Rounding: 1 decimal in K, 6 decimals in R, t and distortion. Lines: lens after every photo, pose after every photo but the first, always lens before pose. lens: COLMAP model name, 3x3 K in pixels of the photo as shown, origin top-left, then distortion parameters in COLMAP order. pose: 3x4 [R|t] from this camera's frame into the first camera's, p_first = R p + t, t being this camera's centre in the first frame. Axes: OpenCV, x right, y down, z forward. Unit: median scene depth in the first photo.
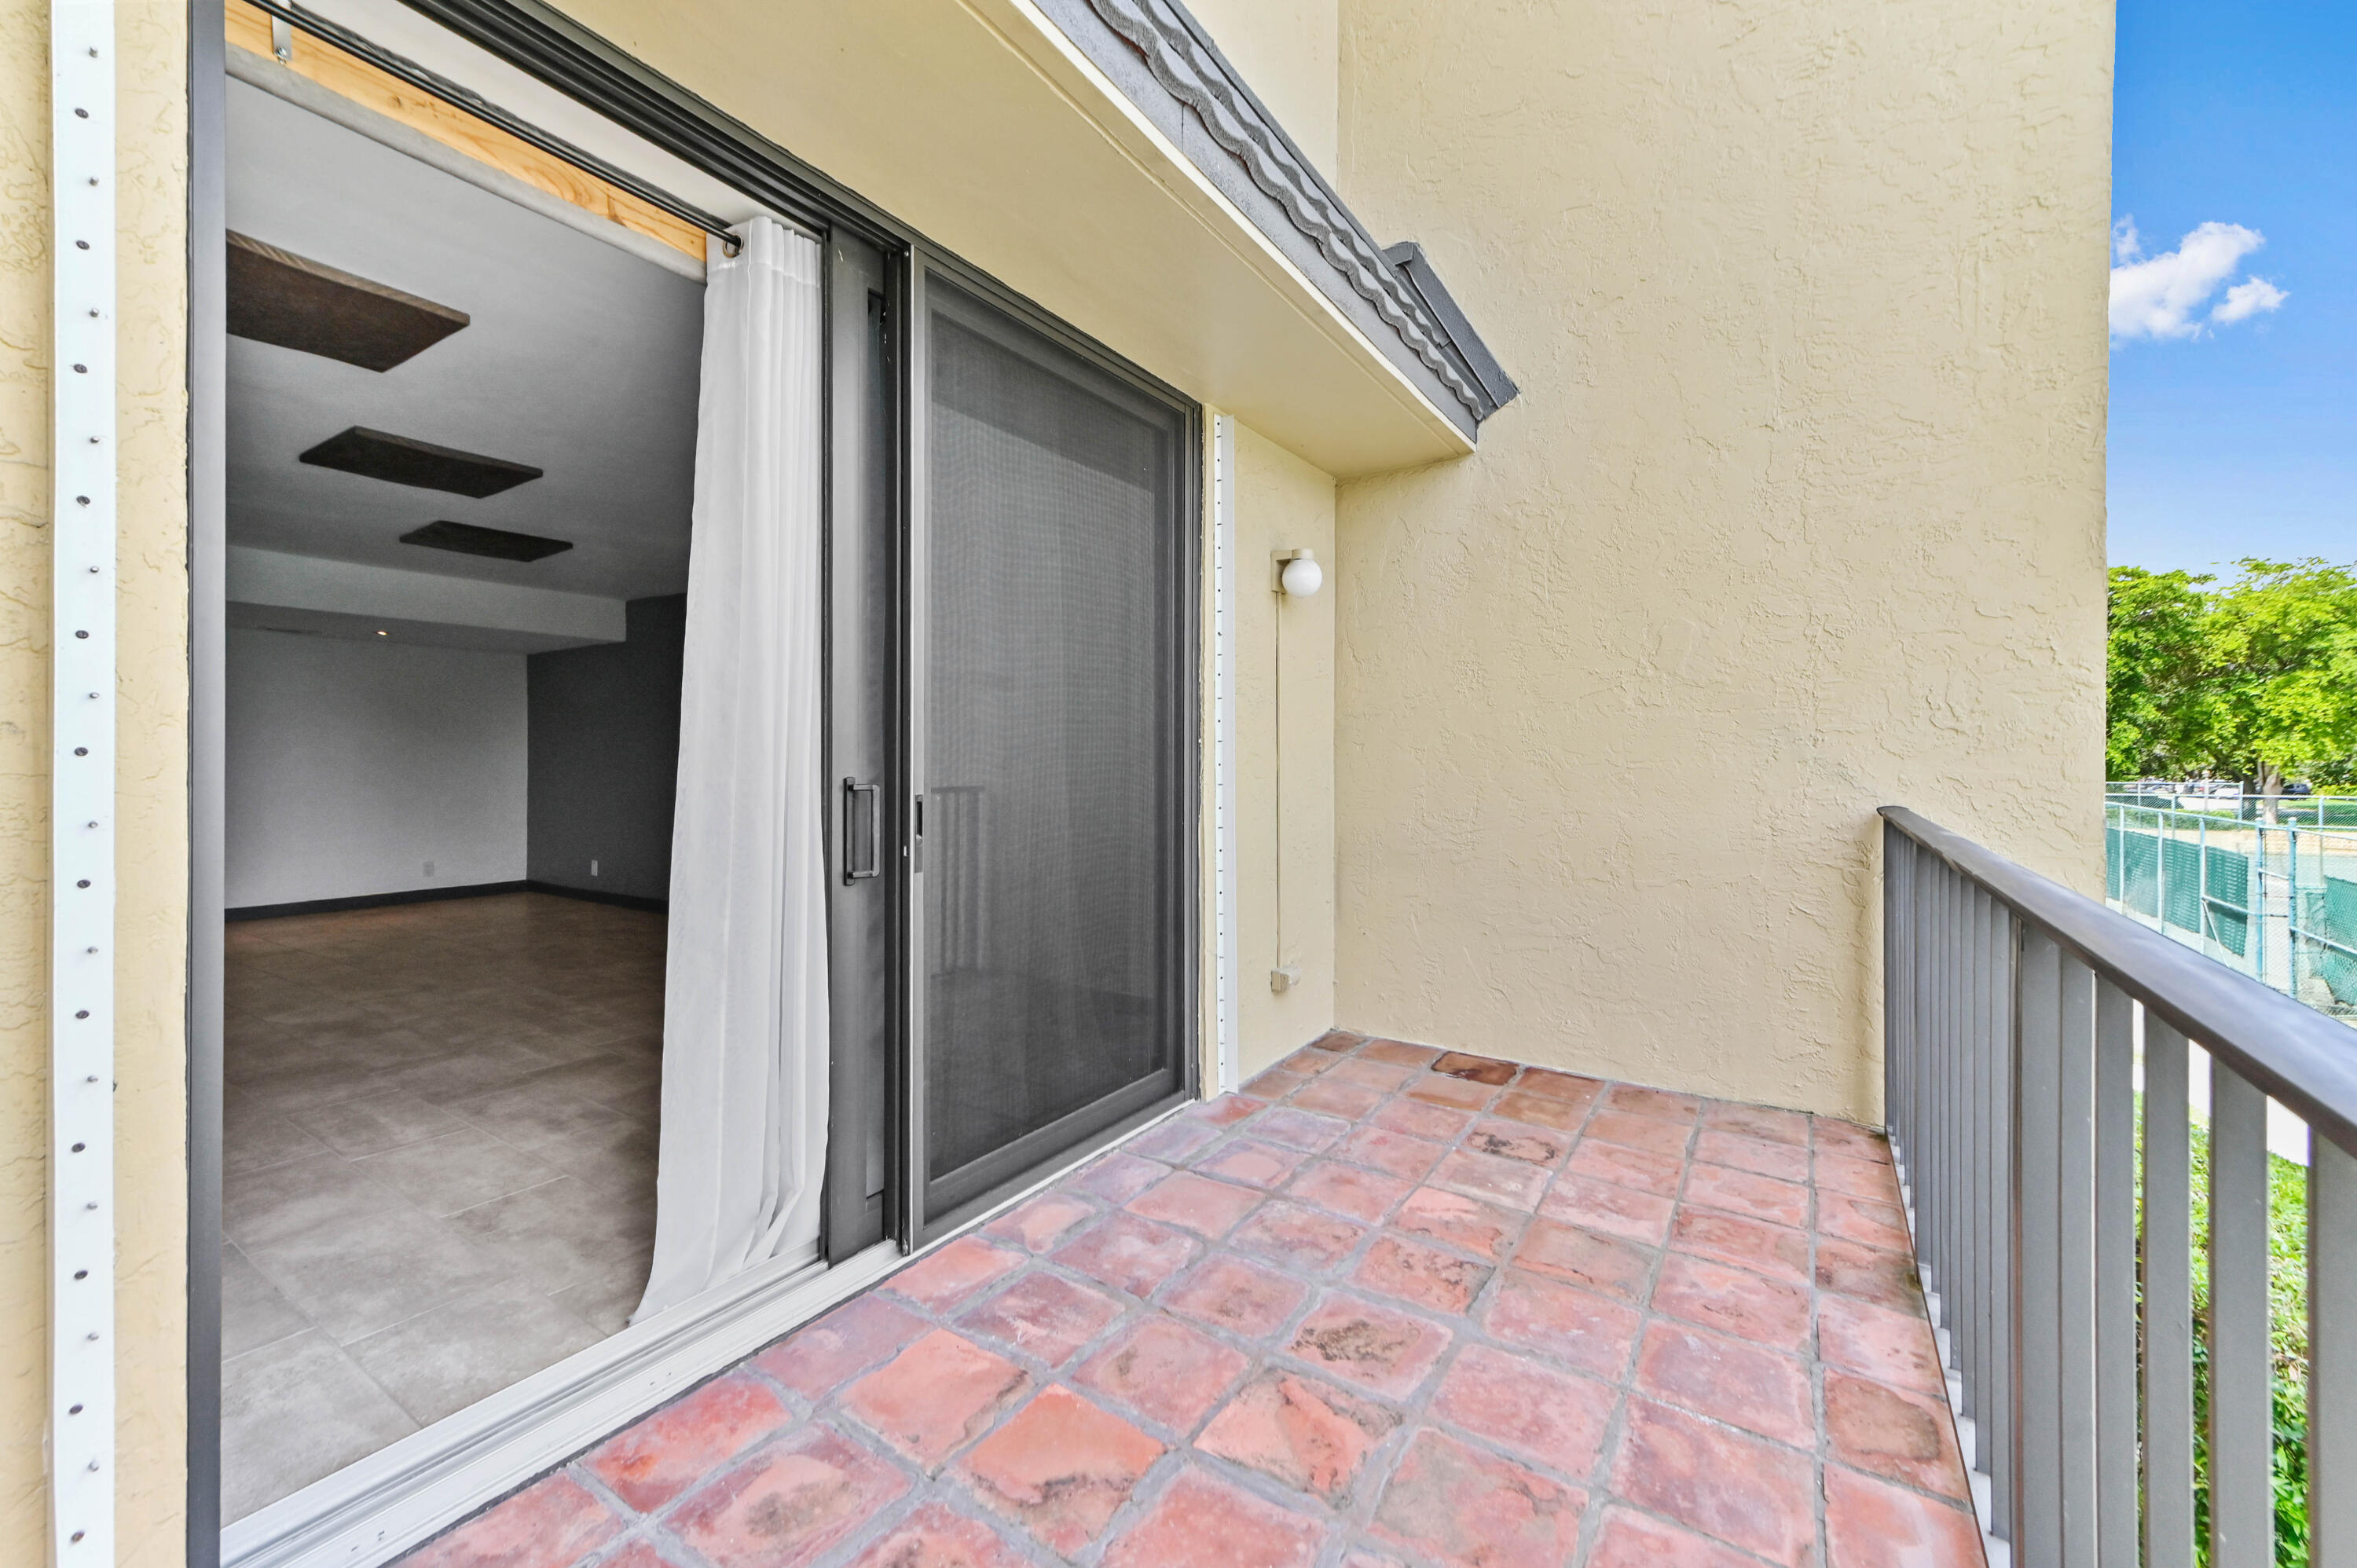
lens RADIAL K [[933.6, 0, 1183.8], [0, 933.6, 766.1], [0, 0, 1]] dist [0.013581, -0.000345]
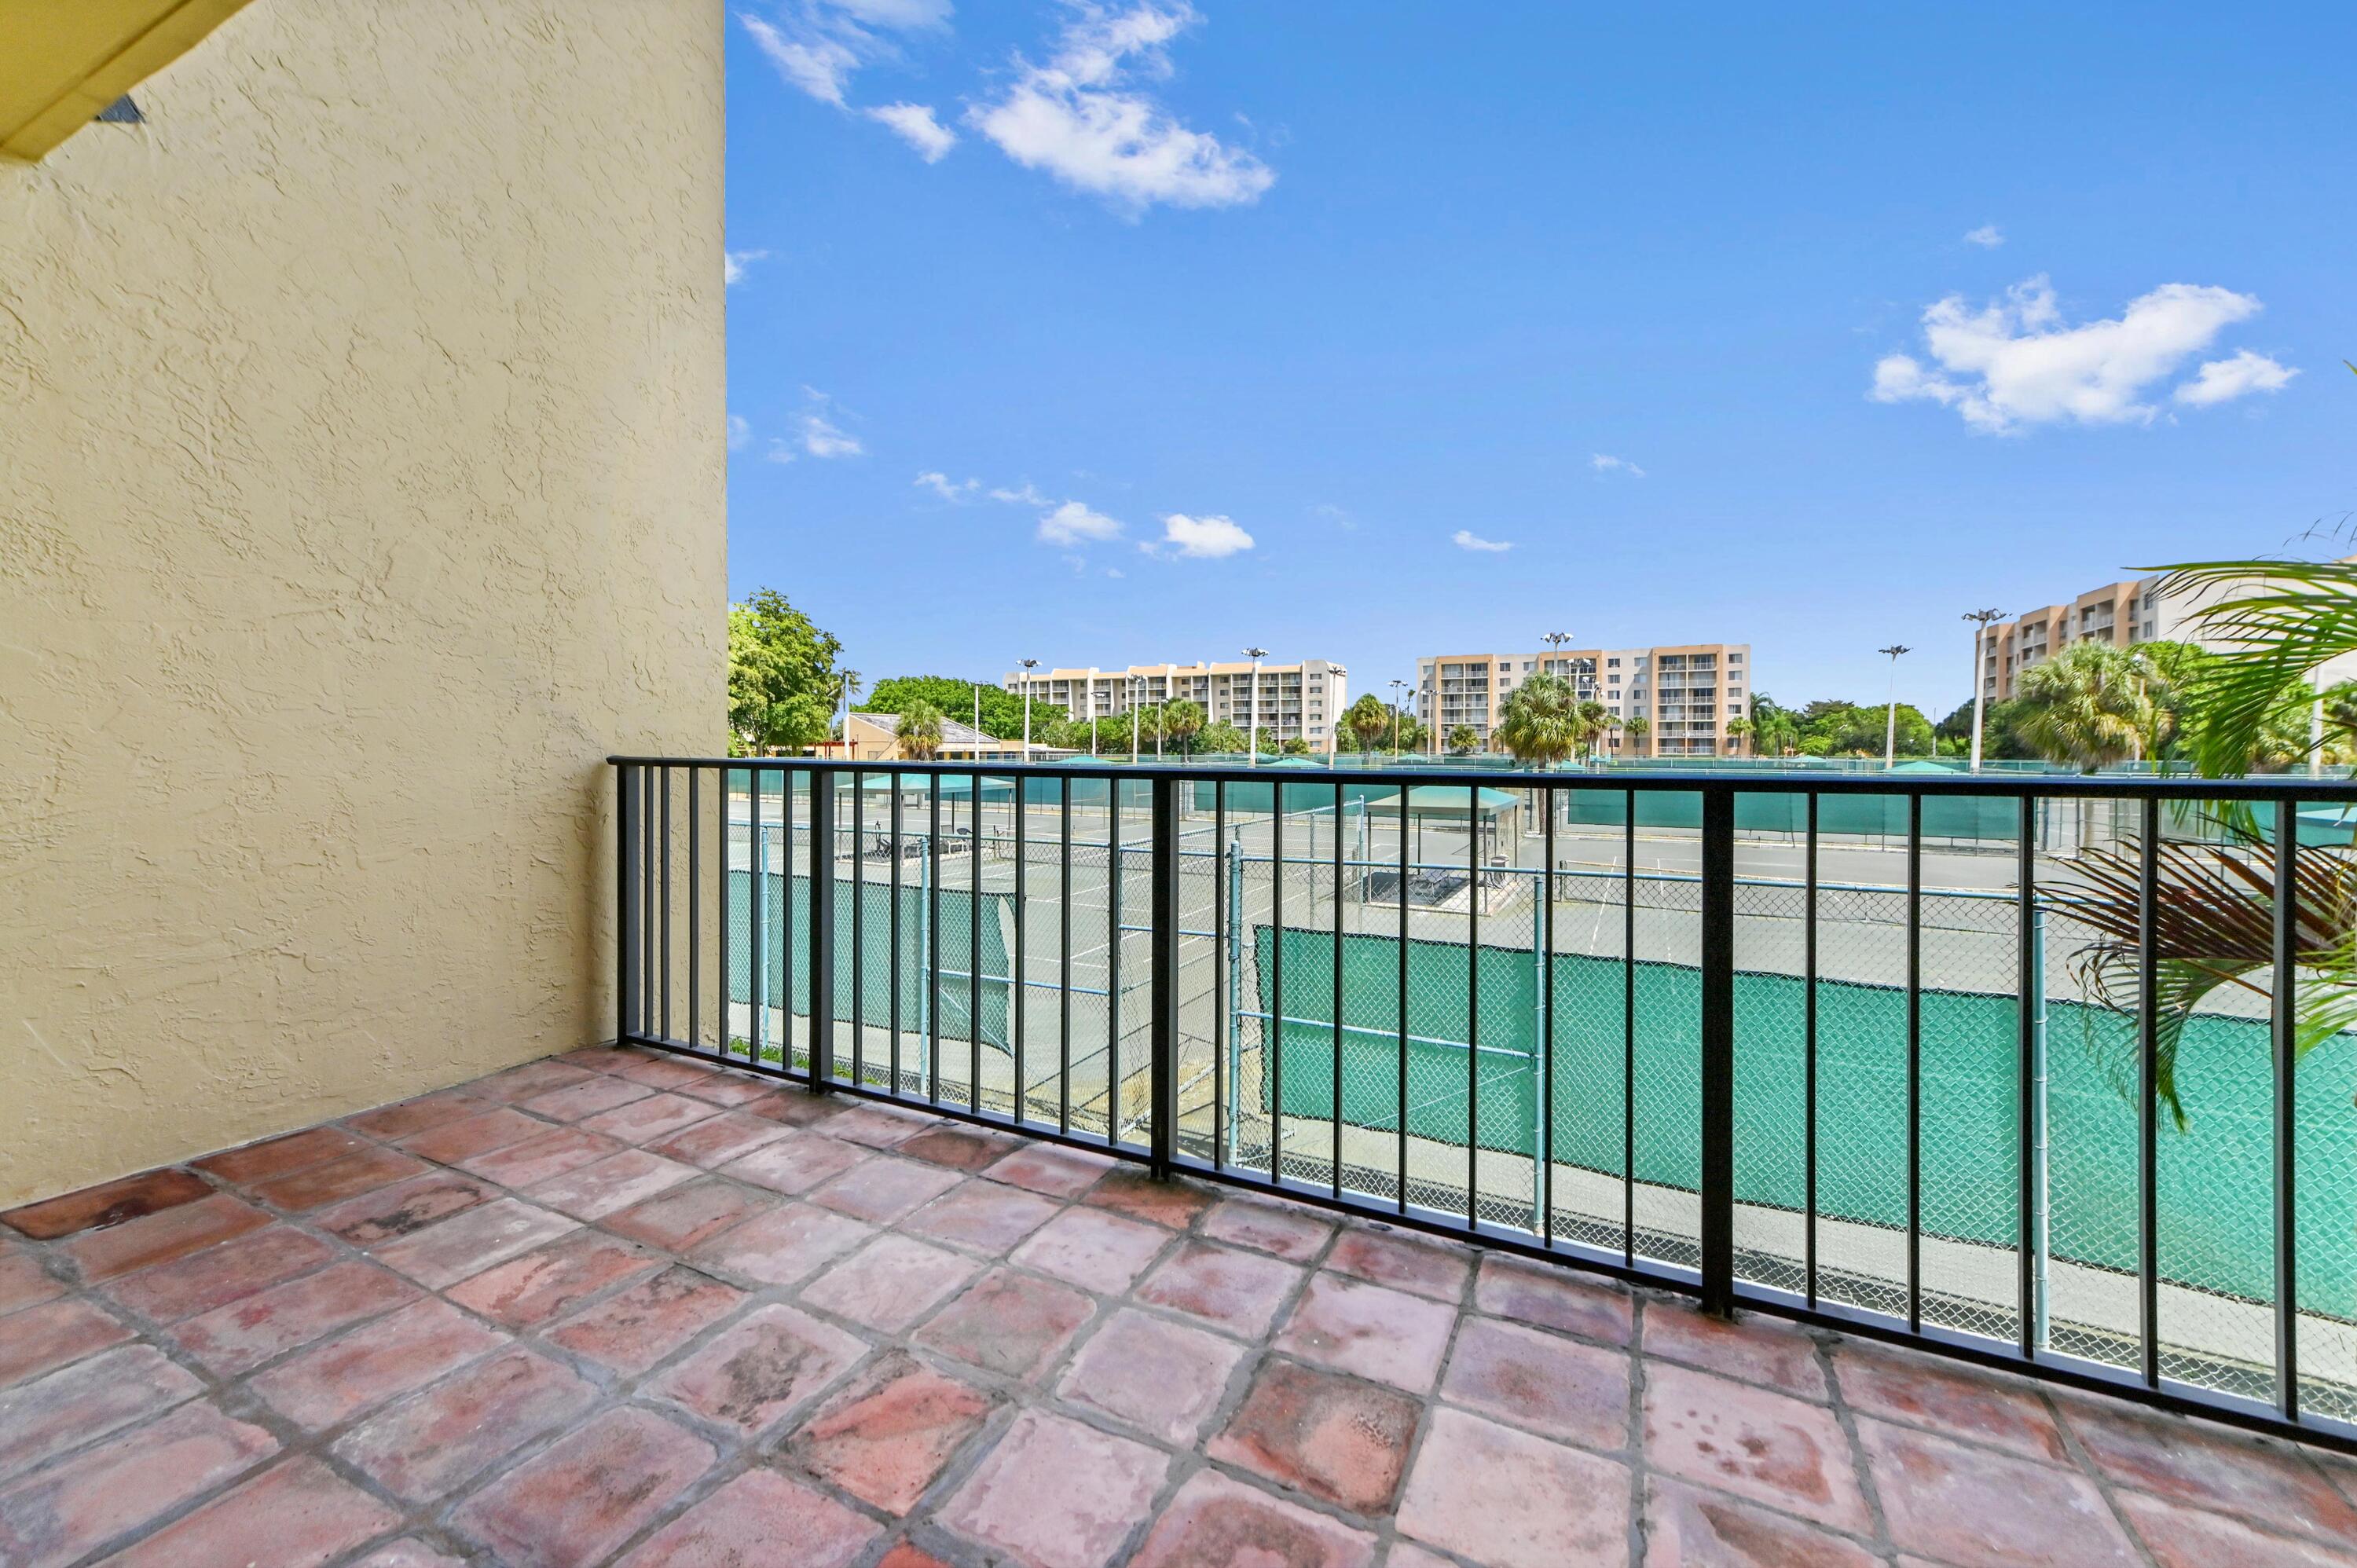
lens RADIAL K [[933.6, 0, 1158.1], [0, 933.6, 756.9], [0, 0, 1]] dist [0.013581, -0.000345]
pose [[-0.100166, -0.010476, 0.994916, -0.465926], [-0.002075, 0.999945, 0.010320, 0.032872], [-0.994969, -0.001030, -0.100182, 0.492616]]
